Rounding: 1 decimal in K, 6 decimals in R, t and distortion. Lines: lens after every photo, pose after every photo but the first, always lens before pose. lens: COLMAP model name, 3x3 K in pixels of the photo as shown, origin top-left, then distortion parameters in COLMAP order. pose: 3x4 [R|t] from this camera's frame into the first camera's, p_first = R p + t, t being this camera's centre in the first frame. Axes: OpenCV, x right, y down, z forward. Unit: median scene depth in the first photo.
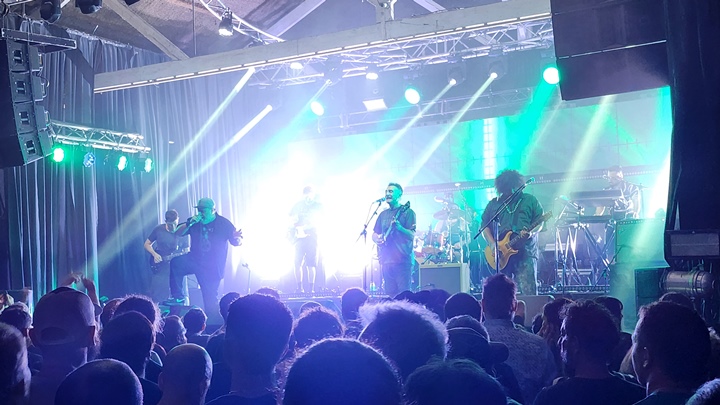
lens RADIAL K [[497.4, 0, 358.0], [0, 497.4, 200.1], [0, 0, 1]] dist [0.018353, -0.004539]
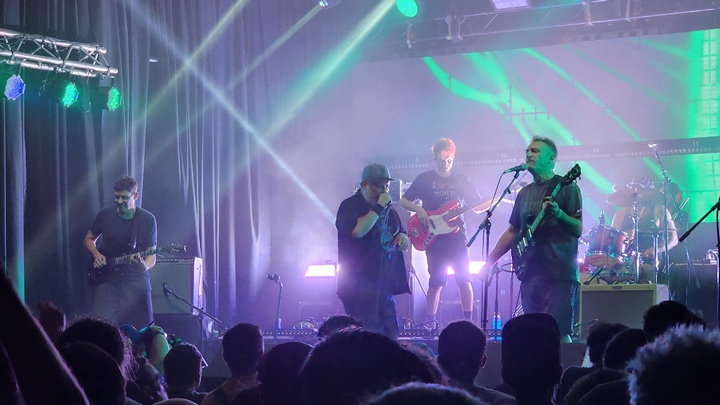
lens RADIAL K [[1656.9, 0, 358.6], [0, 1656.9, 206.3], [0, 0, 1]] dist [0.184073, 0.000000]
pose [[0.996645, 0.025990, -0.077606, 0.016269], [-0.022345, 0.998623, 0.047468, -0.044132], [0.078733, -0.045574, 0.995853, -0.908954]]
